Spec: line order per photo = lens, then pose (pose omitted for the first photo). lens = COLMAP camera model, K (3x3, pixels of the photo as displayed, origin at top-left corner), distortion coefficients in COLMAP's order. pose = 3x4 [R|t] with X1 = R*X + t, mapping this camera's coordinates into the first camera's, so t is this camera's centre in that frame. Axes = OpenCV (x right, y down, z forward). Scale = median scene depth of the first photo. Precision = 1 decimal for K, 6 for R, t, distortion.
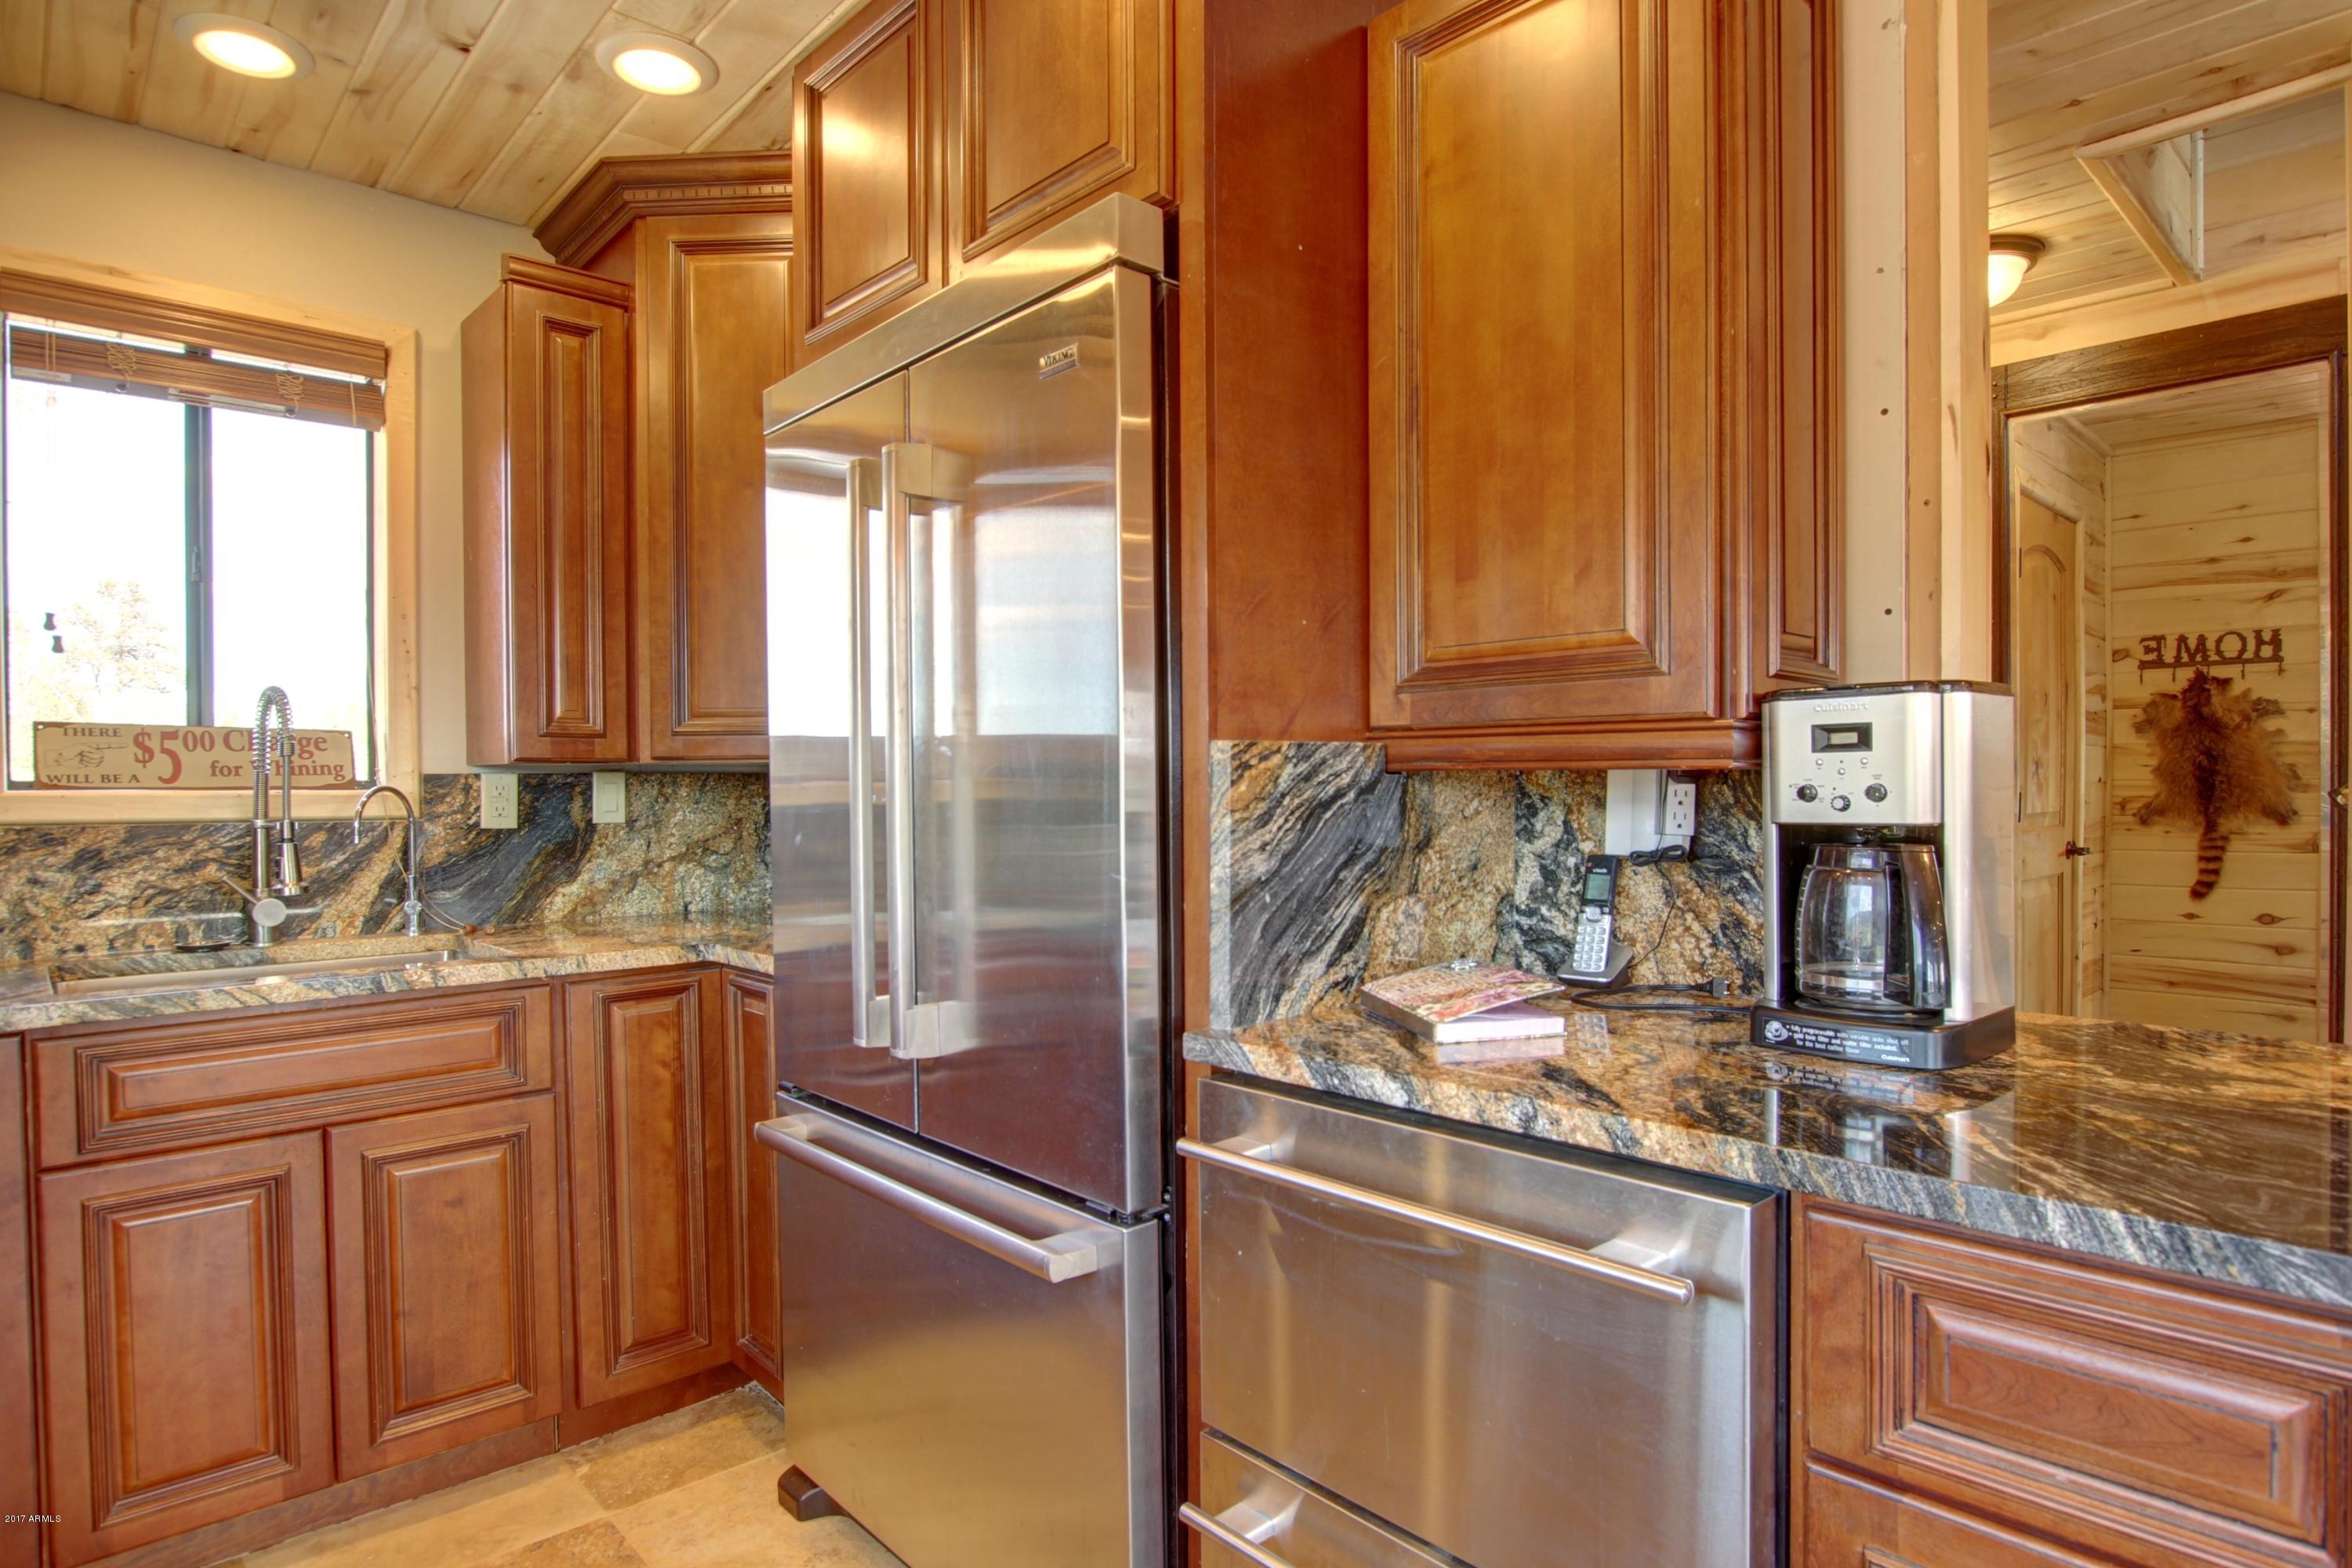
lens RADIAL K [[1280.5, 0, 1175.1], [0, 1280.5, 803.2], [0, 0, 1]] dist [-0.021376, 0.001945]
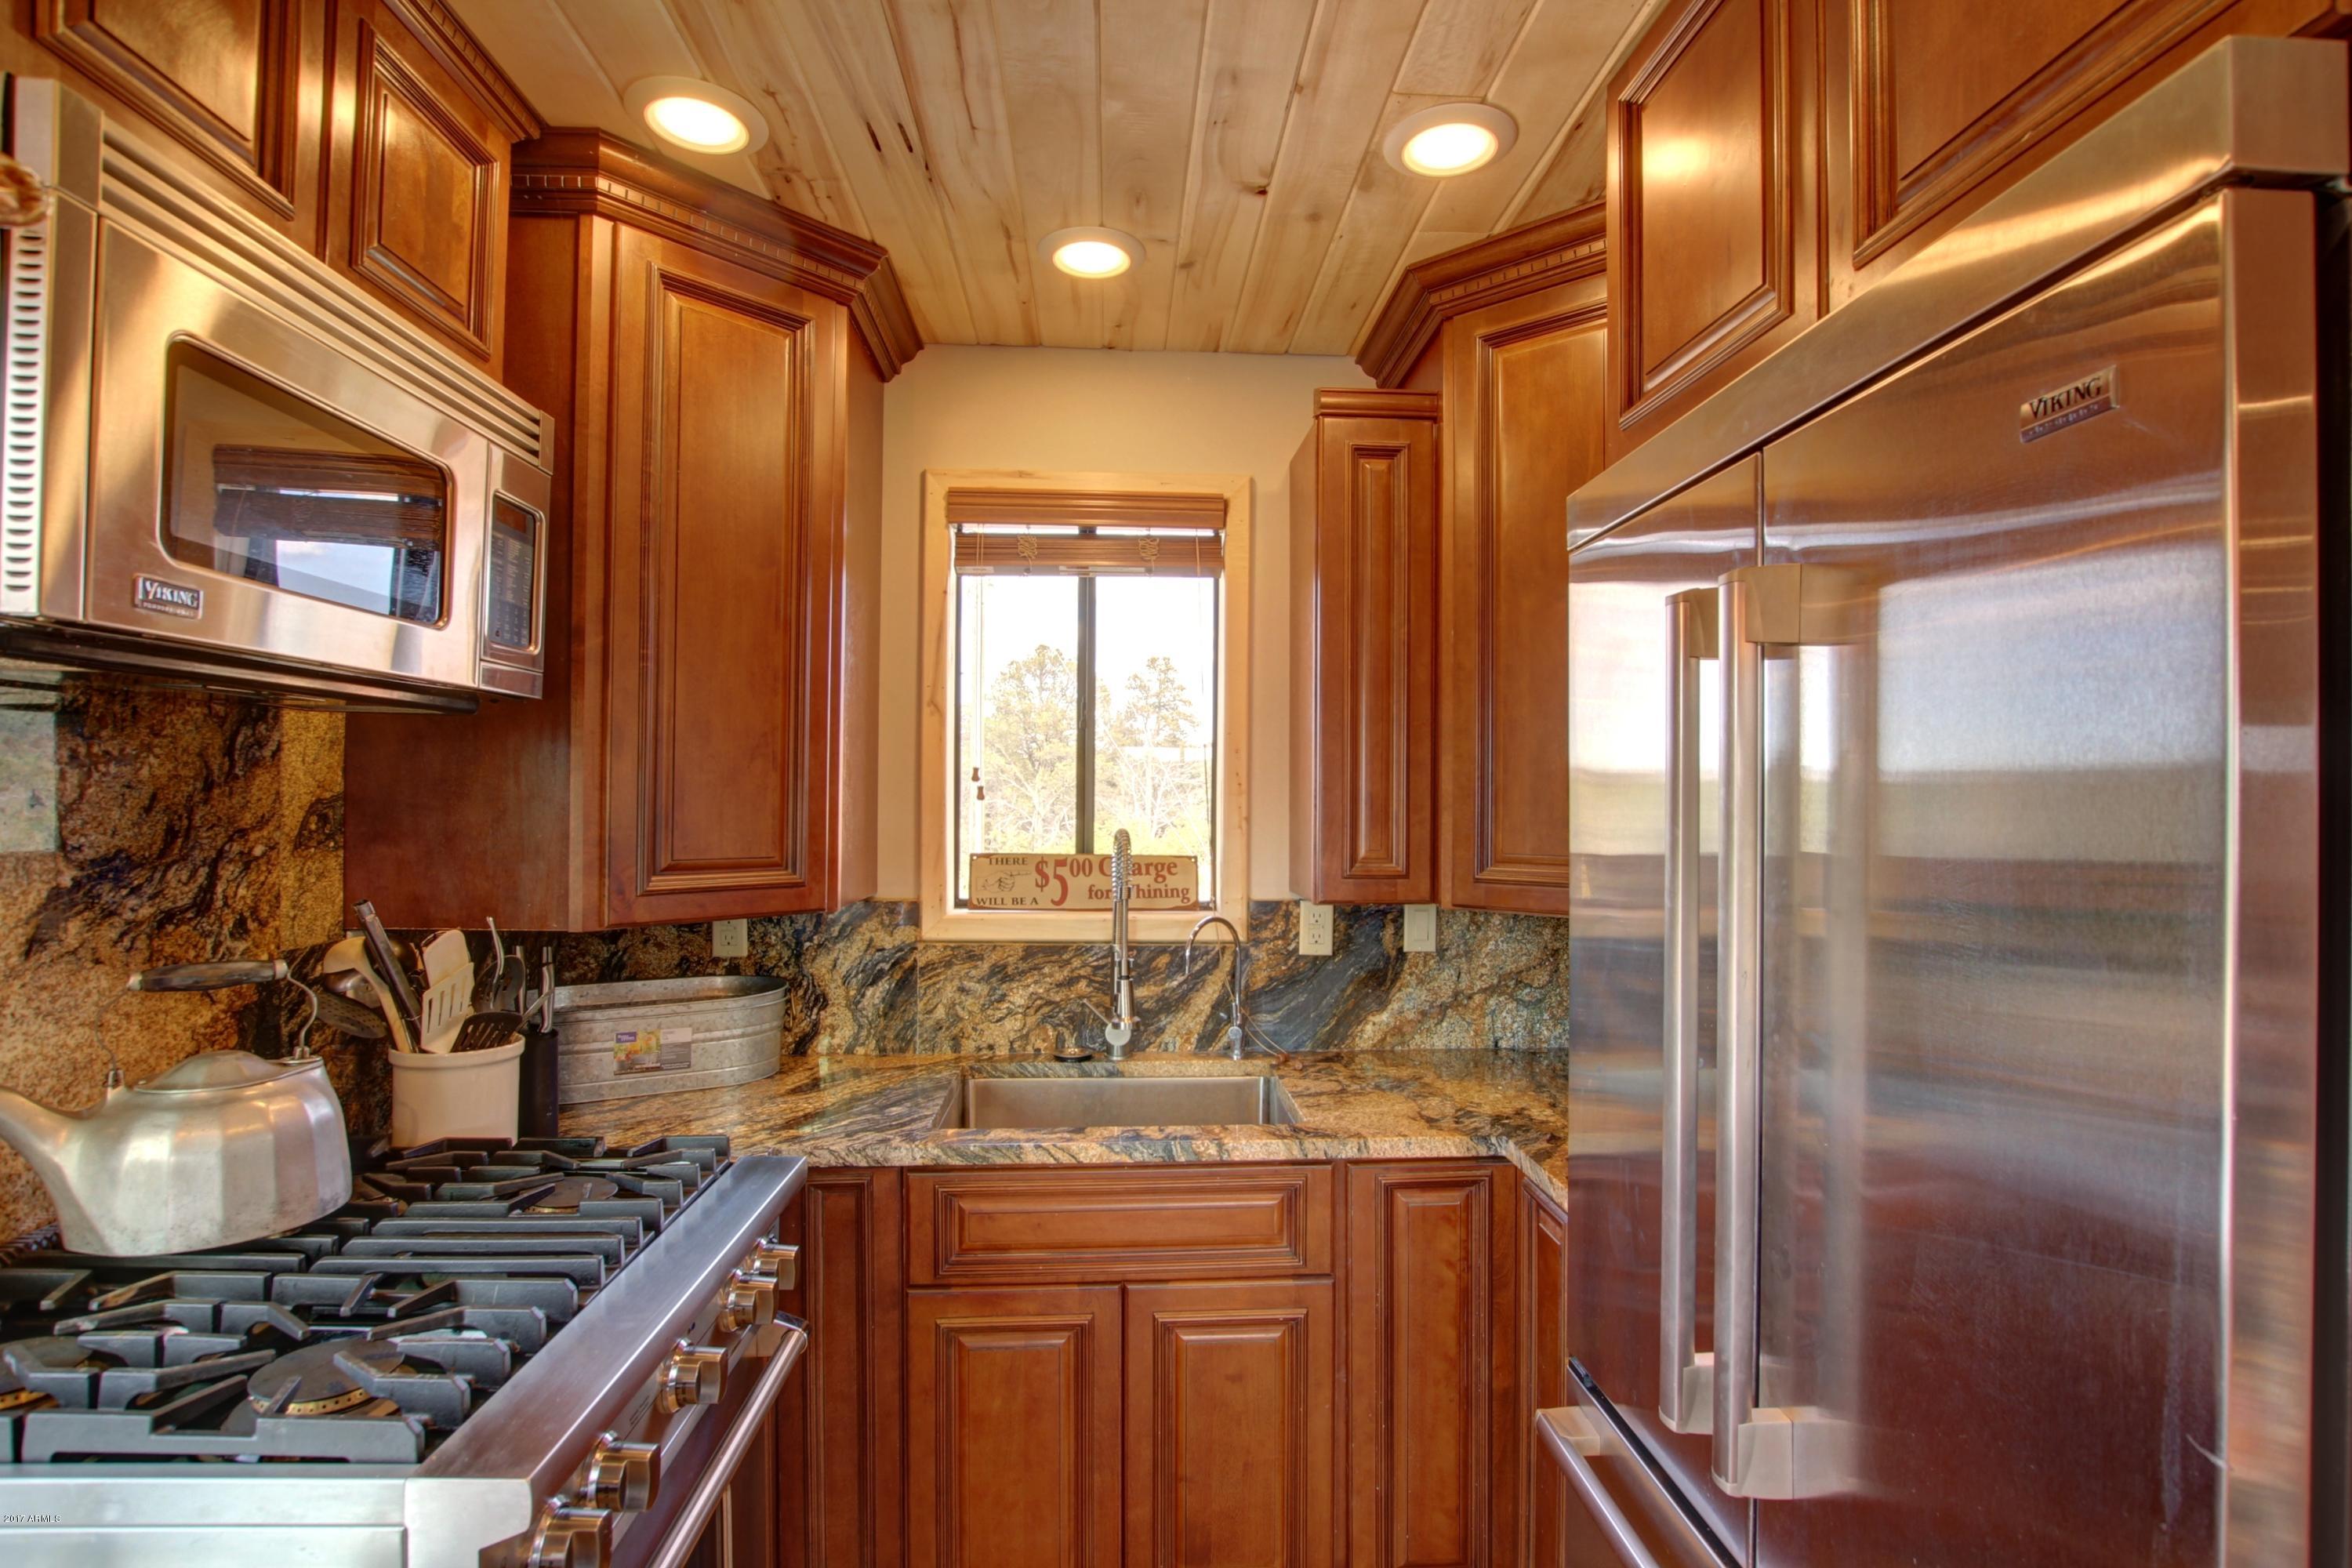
lens RADIAL K [[1138.9, 0, 1175.9], [0, 1138.9, 802.7], [0, 0, 1]] dist [-0.033836, 0.005517]
pose [[0.773894, 0.012829, -0.633185, -0.055413], [-0.019576, 0.999802, -0.003670, -0.115399], [0.633012, 0.015236, 0.773992, 0.275239]]
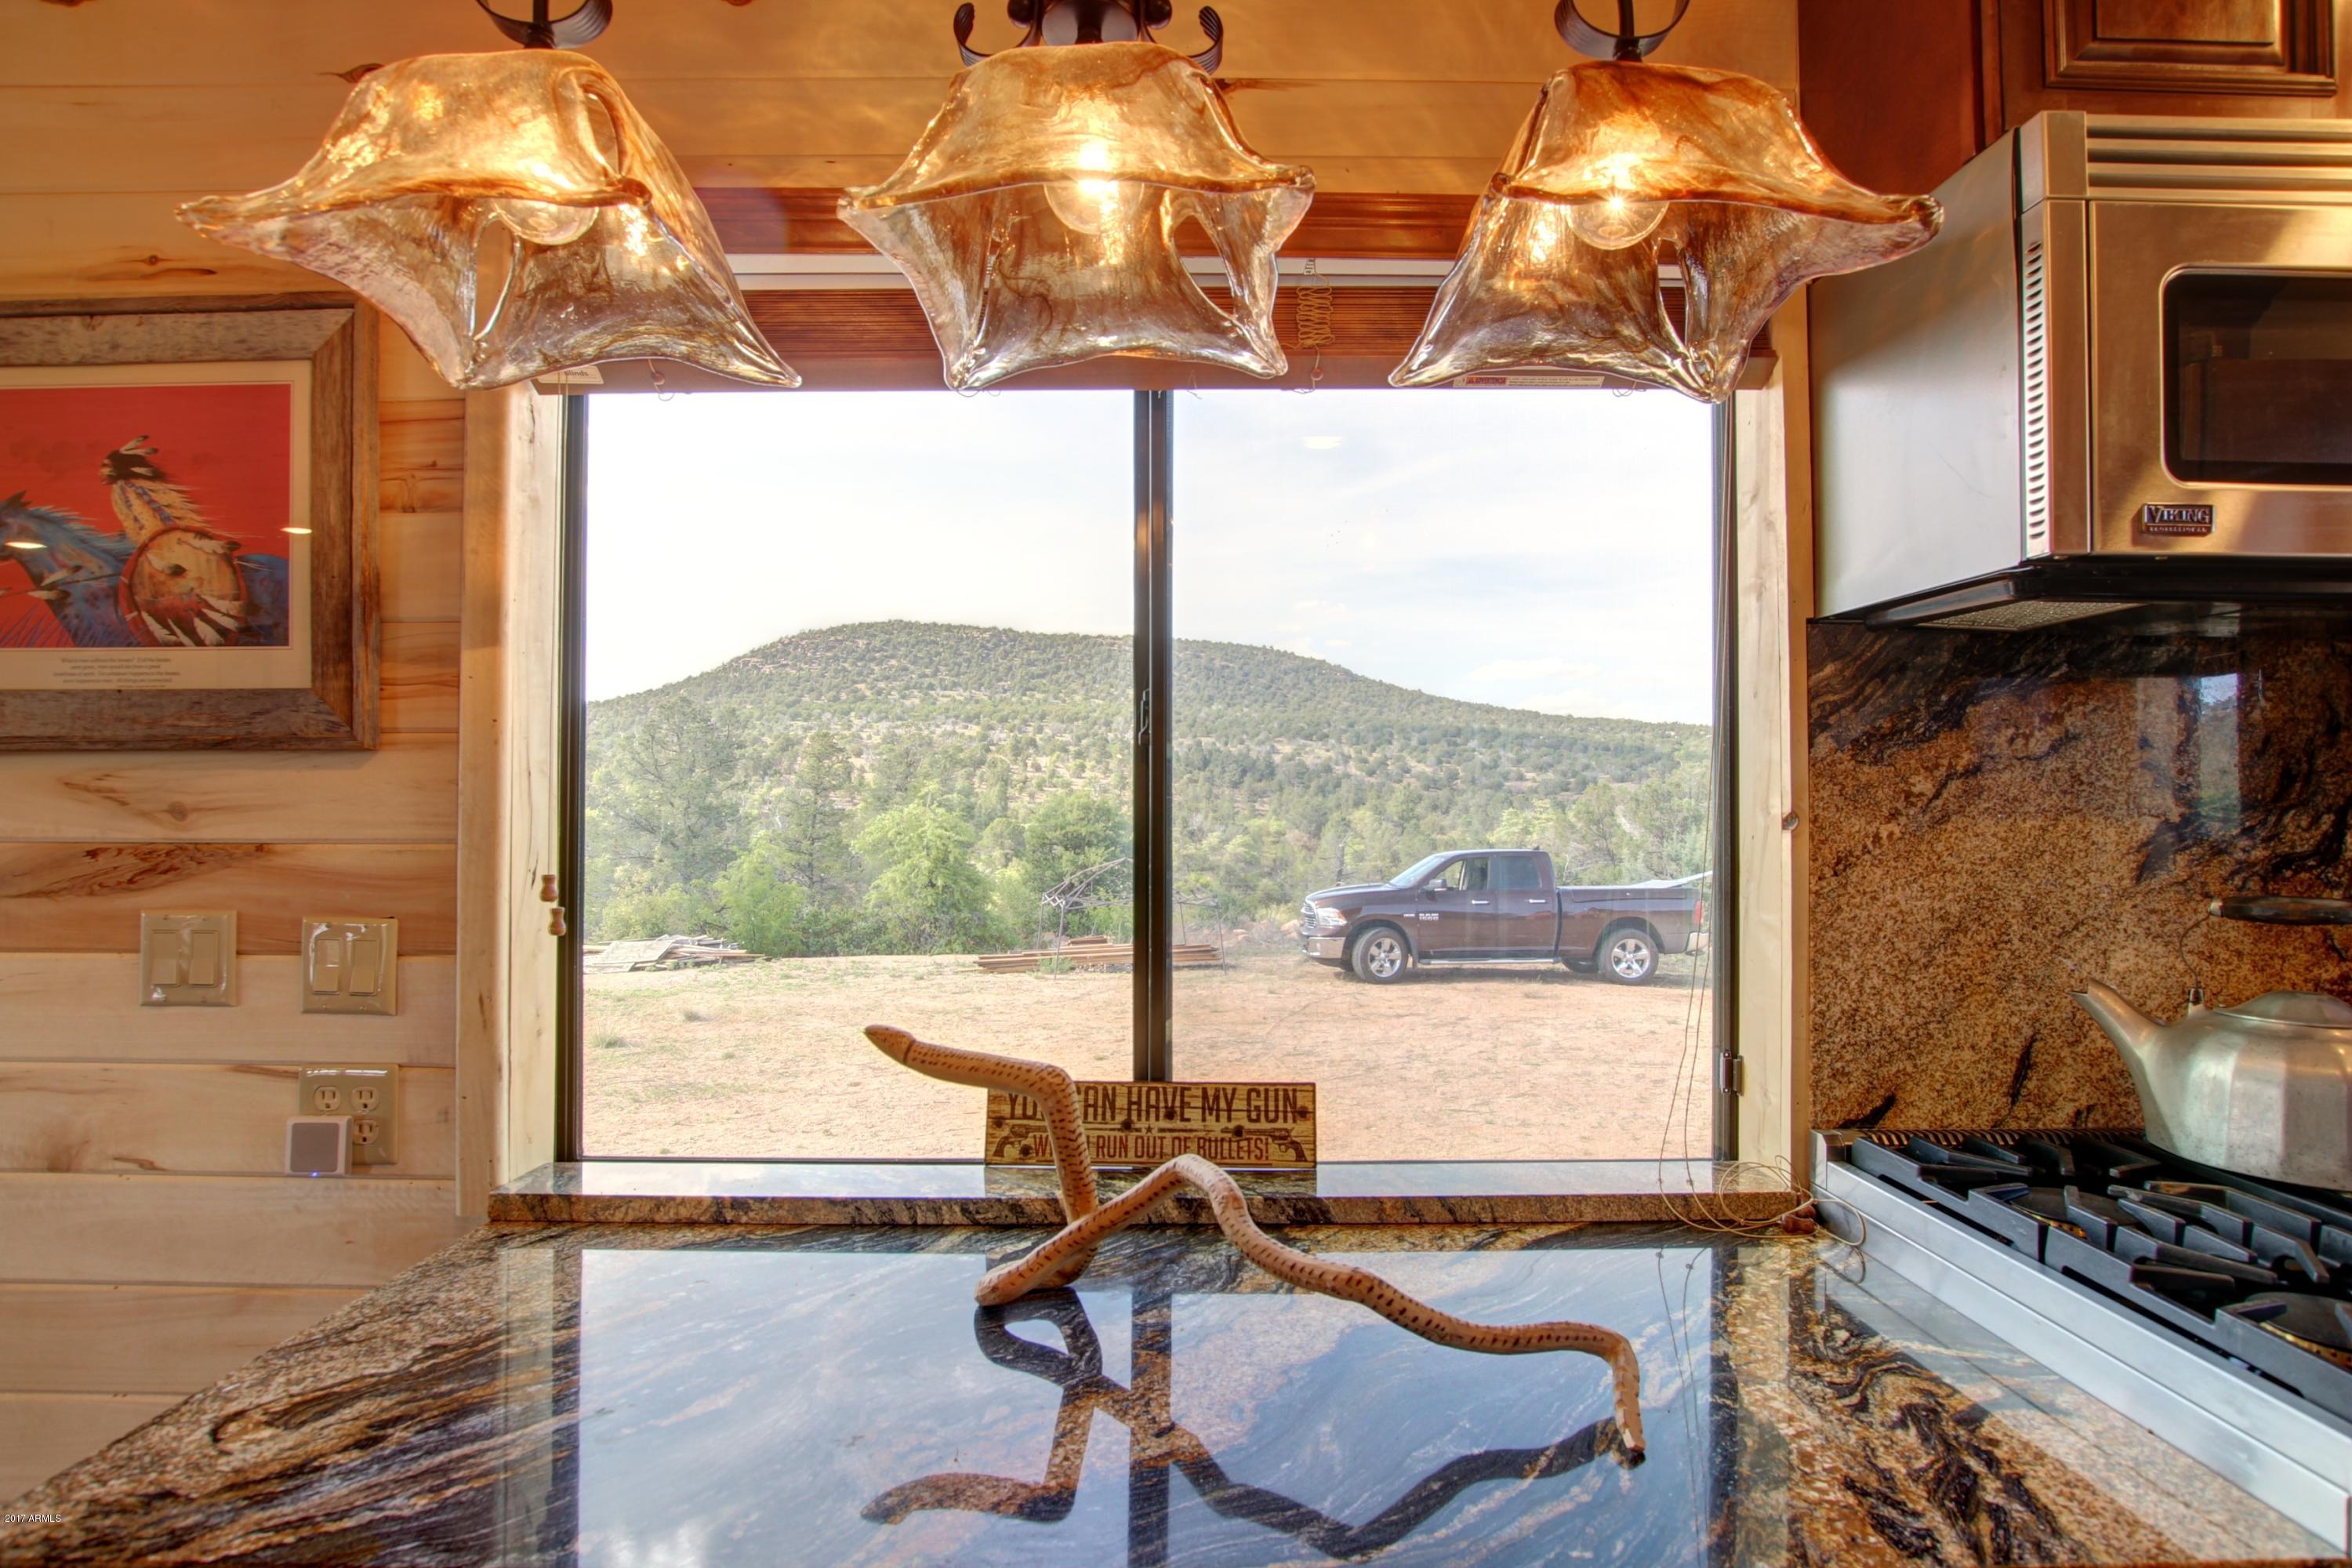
lens RADIAL K [[1166.5, 0, 1169.0], [0, 1166.5, 800.1], [0, 0, 1]] dist [-0.026086, 0.001790]
pose [[-0.673365, -0.010170, -0.739240, -0.008016], [-0.009926, 0.999940, -0.004715, -0.068816], [0.739243, 0.004163, -0.673426, 0.365898]]
